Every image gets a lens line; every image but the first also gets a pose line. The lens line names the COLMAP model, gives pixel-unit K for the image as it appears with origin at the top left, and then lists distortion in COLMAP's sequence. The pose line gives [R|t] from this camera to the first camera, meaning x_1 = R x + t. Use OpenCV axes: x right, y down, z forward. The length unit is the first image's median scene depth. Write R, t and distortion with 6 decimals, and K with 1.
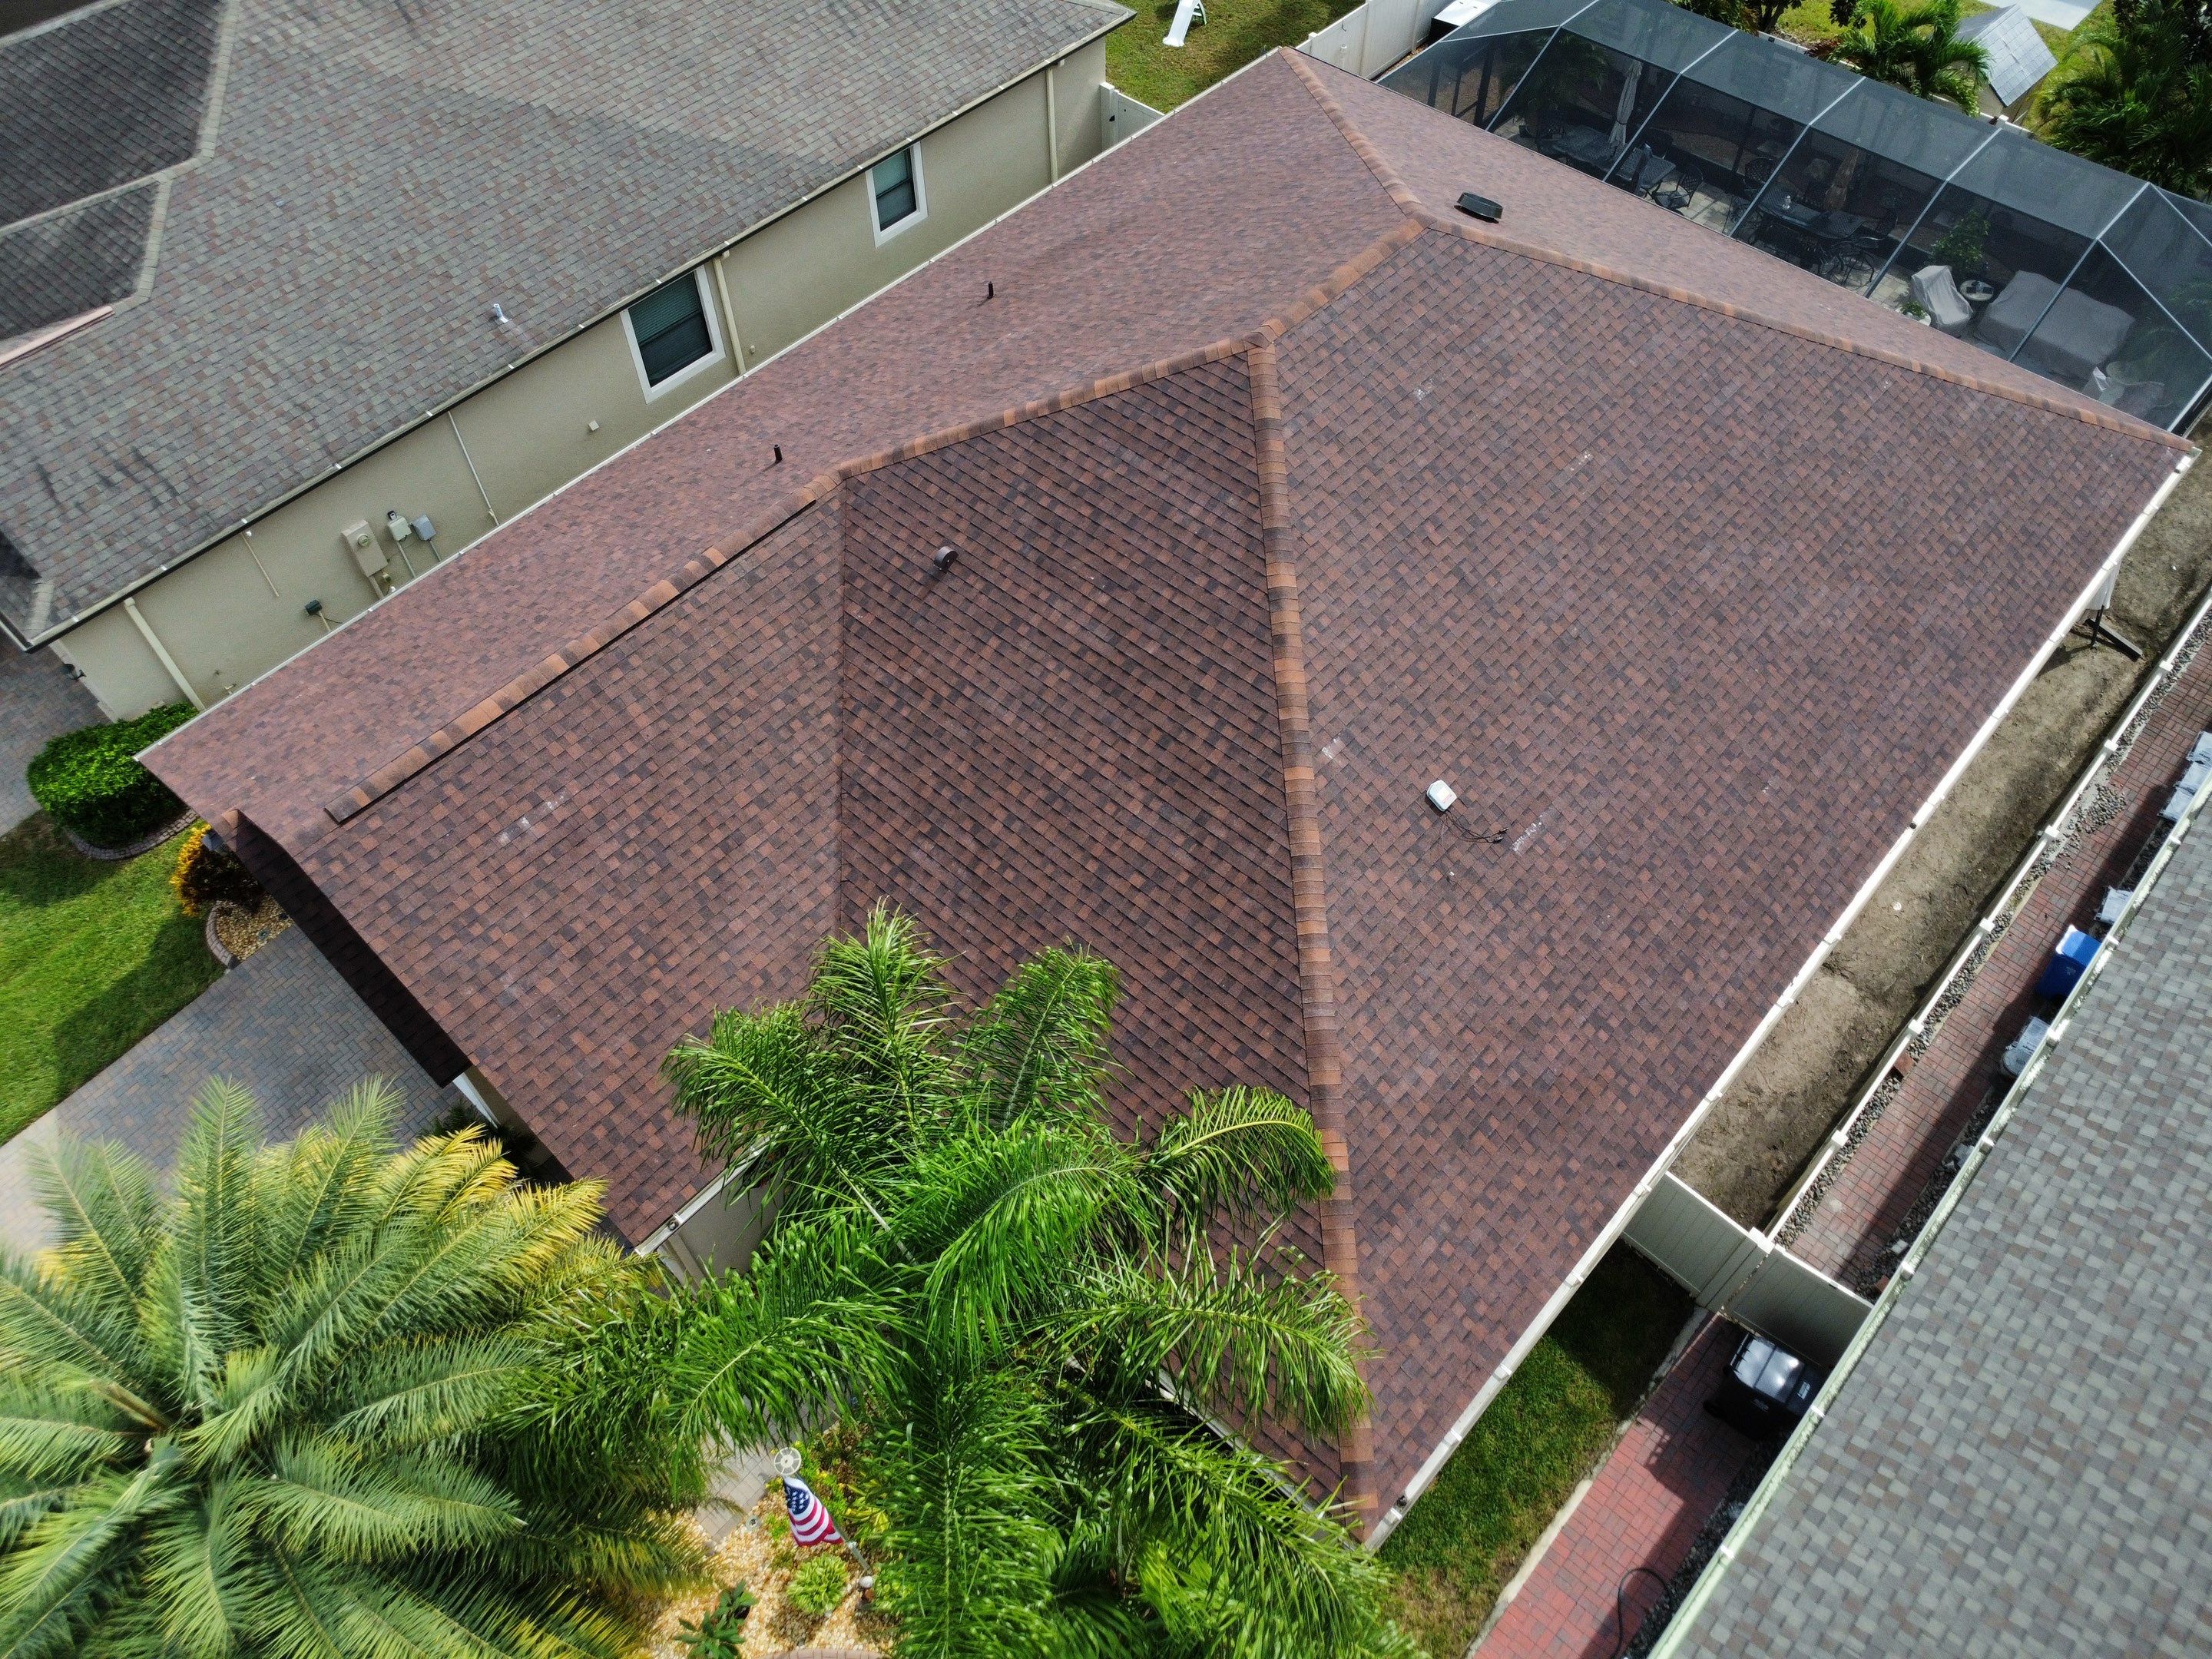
lens RADIAL K [[1597.3, 0, 1106.3], [0, 1597.3, 827.7], [0, 0, 1]] dist [-0.025288, -0.010137]
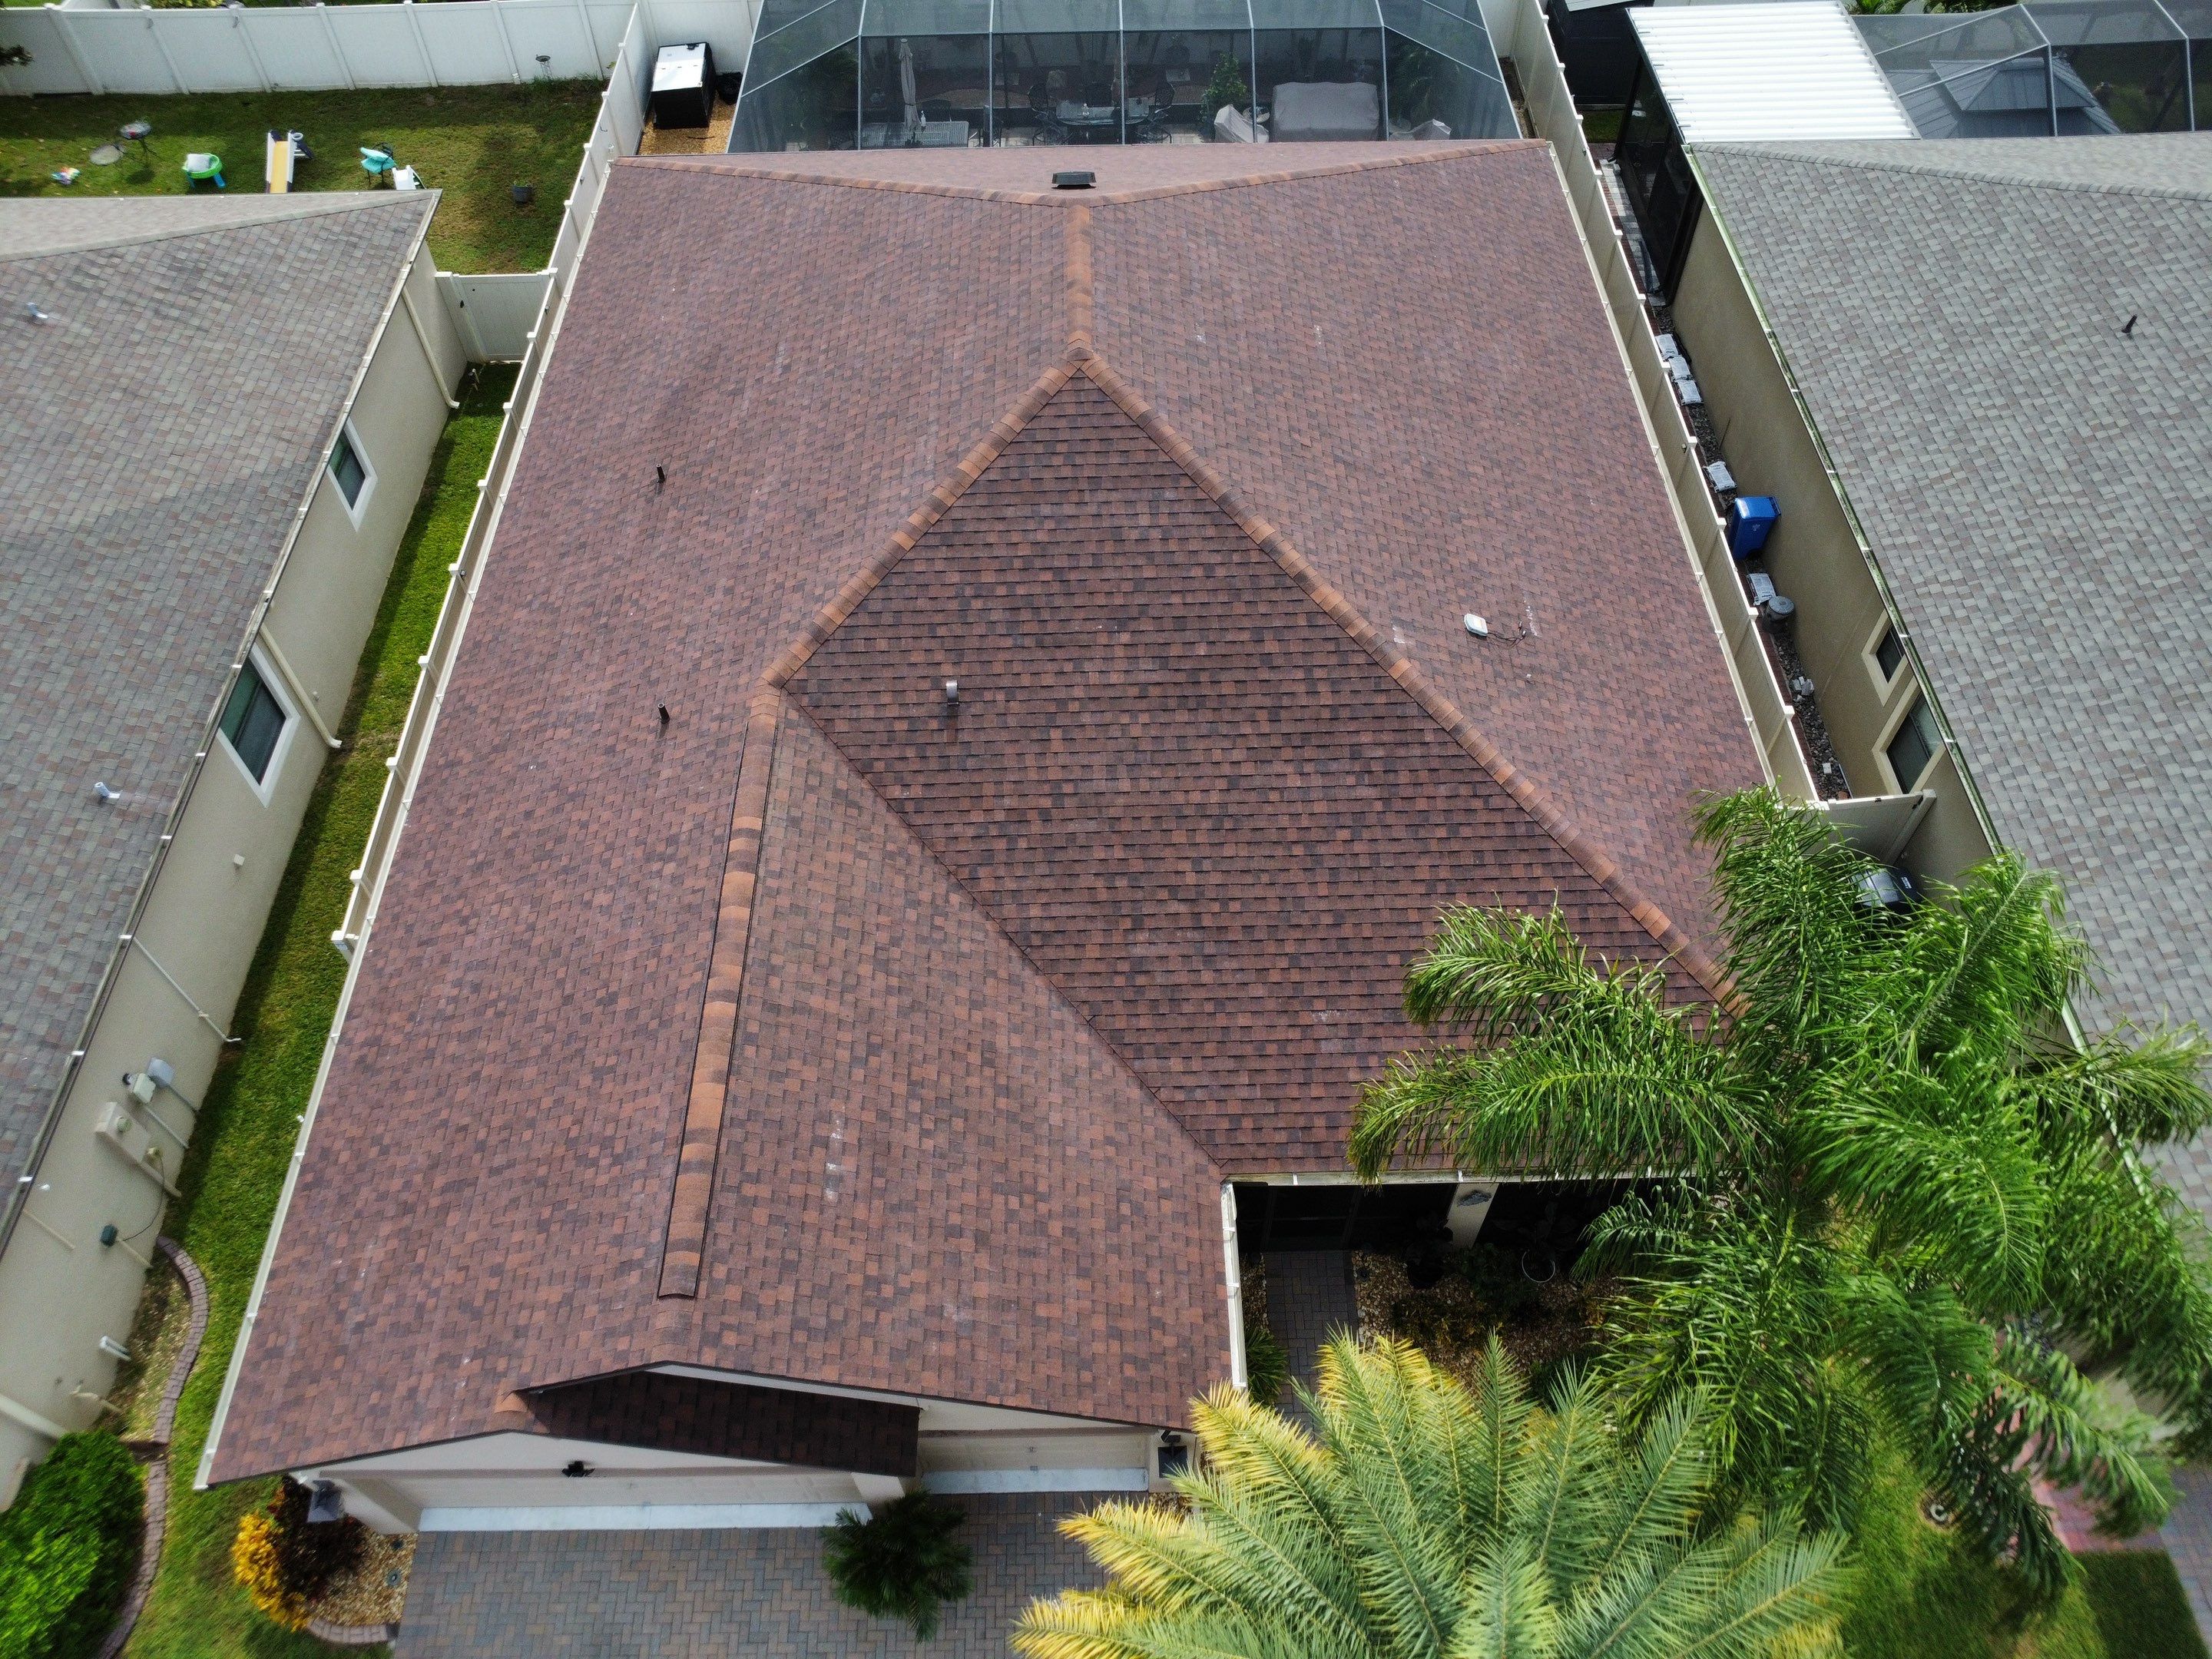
lens RADIAL K [[1597.3, 0, 1106.3], [0, 1597.3, 828.5], [0, 0, 1]] dist [-0.025288, -0.010137]
pose [[0.726491, -0.546306, 0.416846, -0.467399], [0.555890, 0.823829, 0.110867, -0.153030], [-0.403978, 0.151177, 0.902190, 0.108840]]
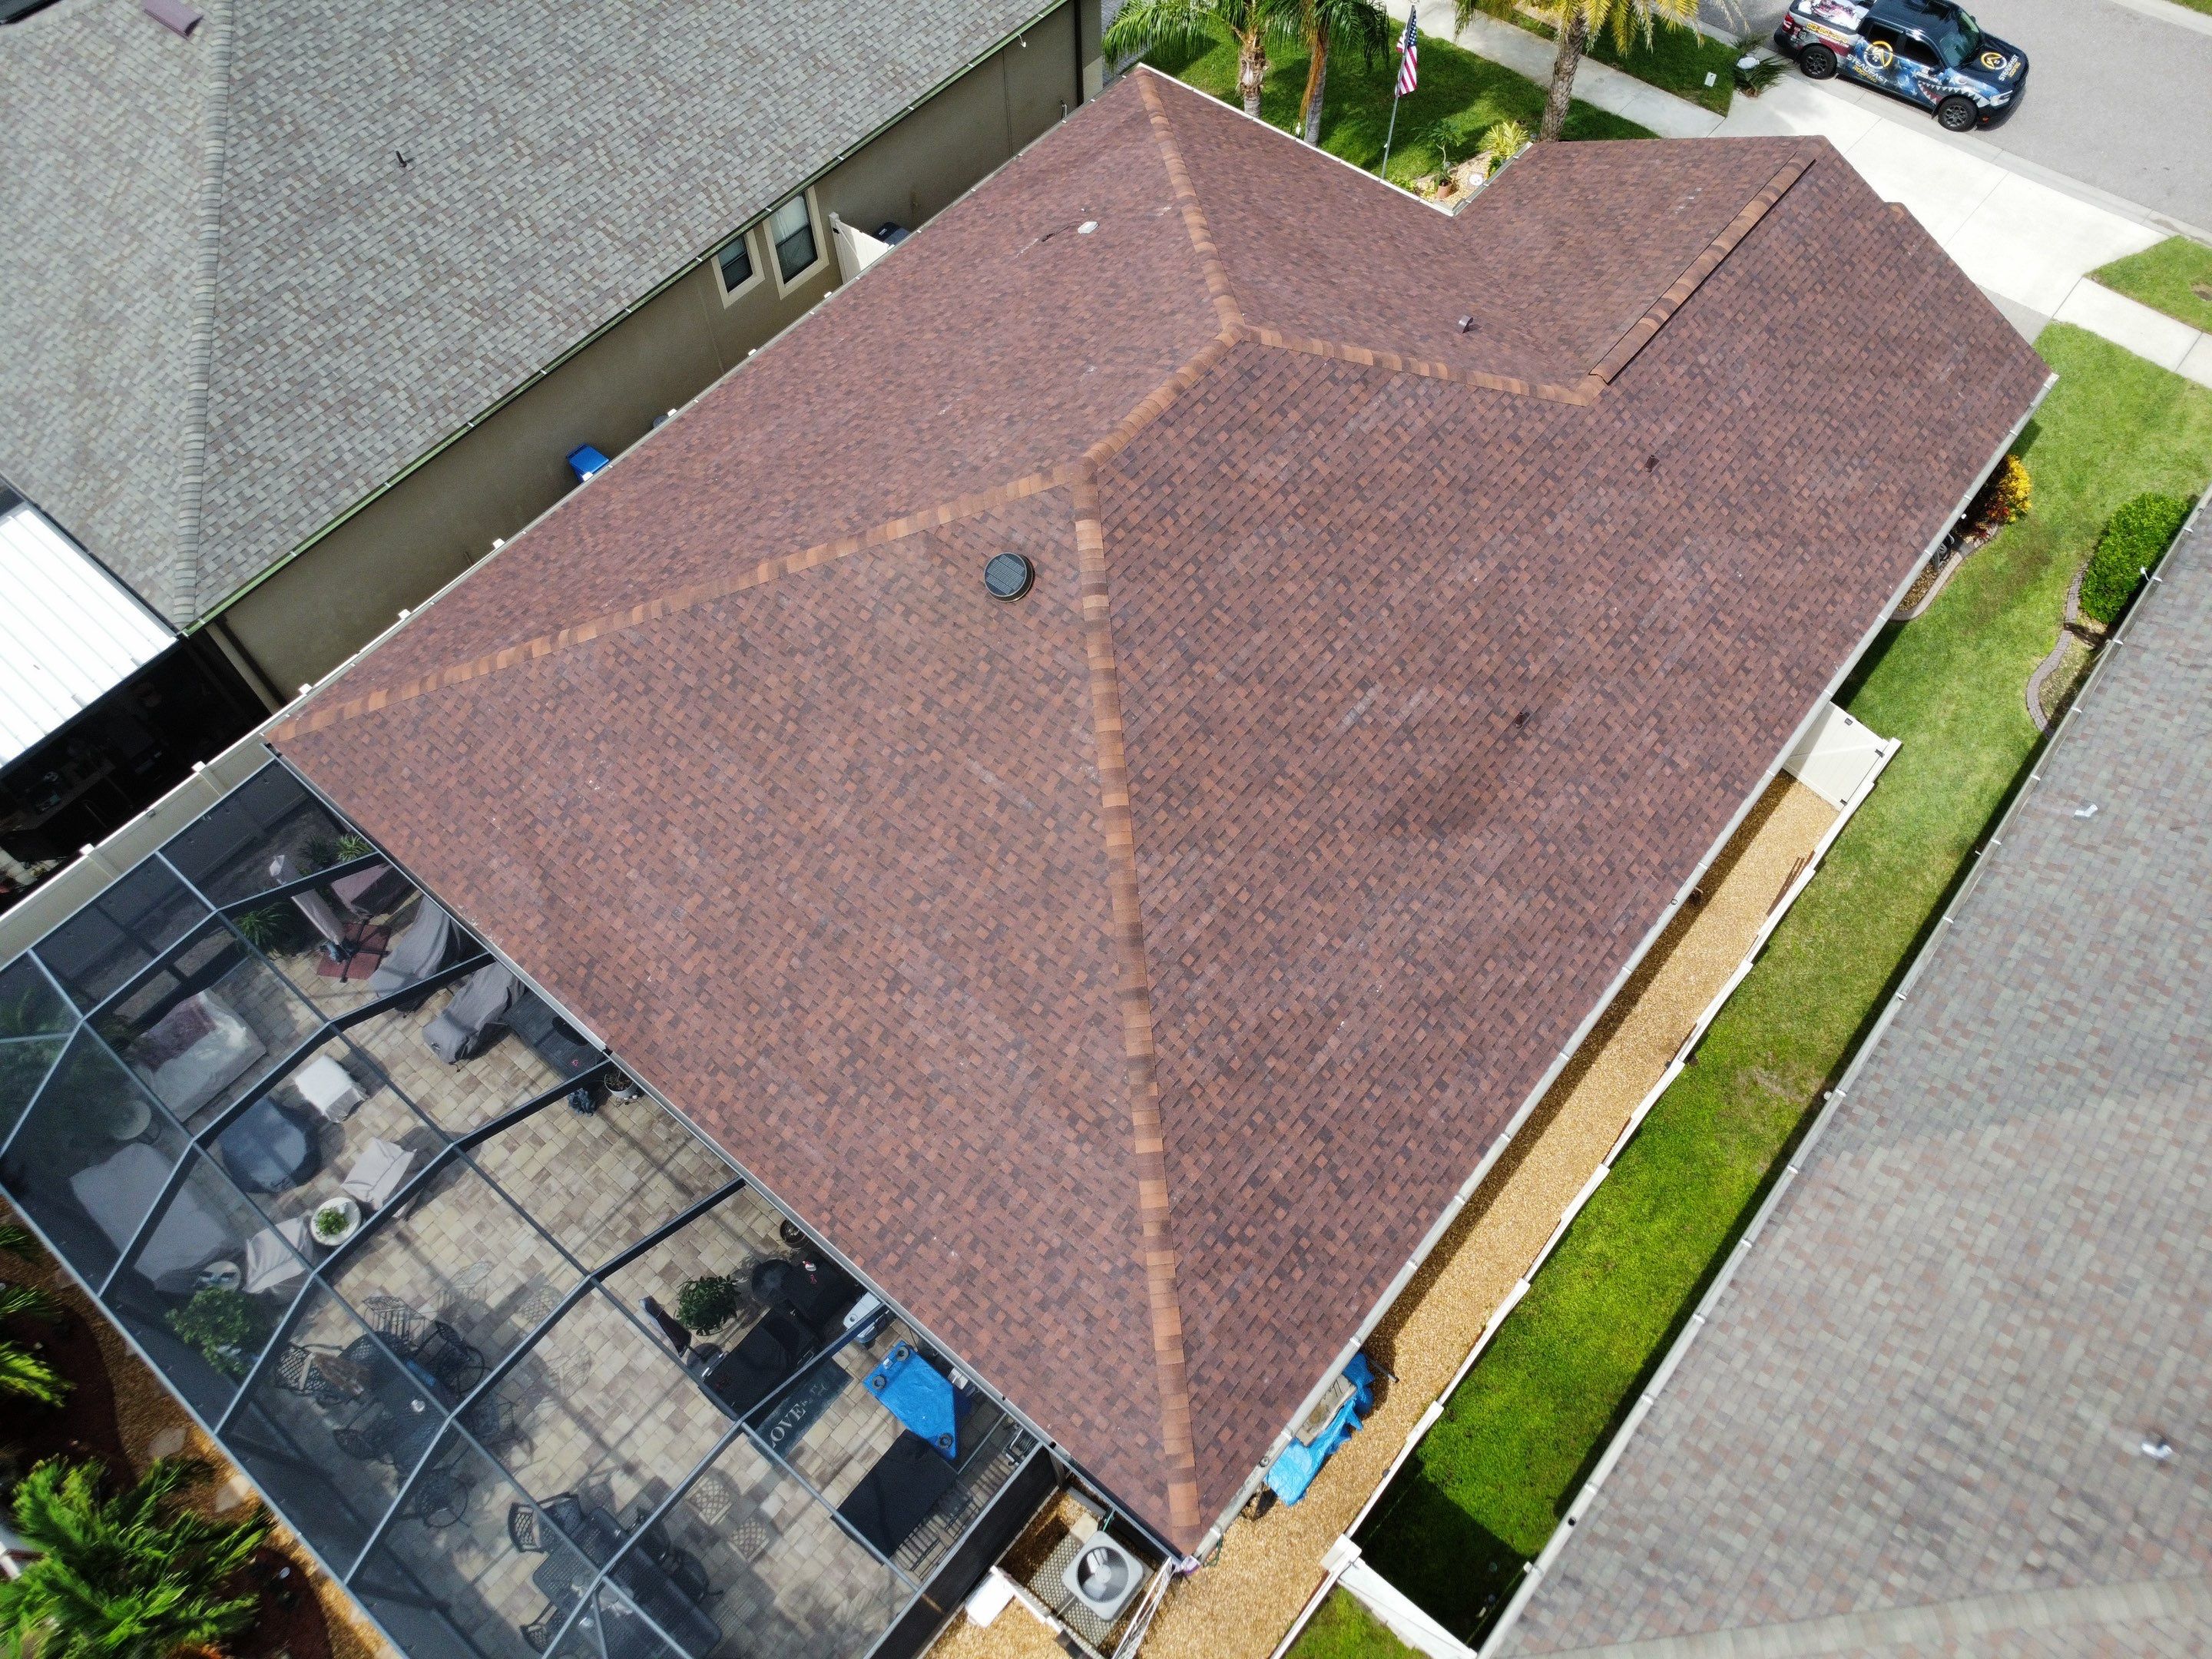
lens RADIAL K [[1597.3, 0, 1103.9], [0, 1597.3, 824.8], [0, 0, 1]] dist [-0.025288, -0.010137]
pose [[-0.998496, 0.054815, -0.000714, 0.204139], [-0.022061, -0.389866, 0.920607, -1.451325], [0.050184, 0.919239, 0.390489, 0.839282]]
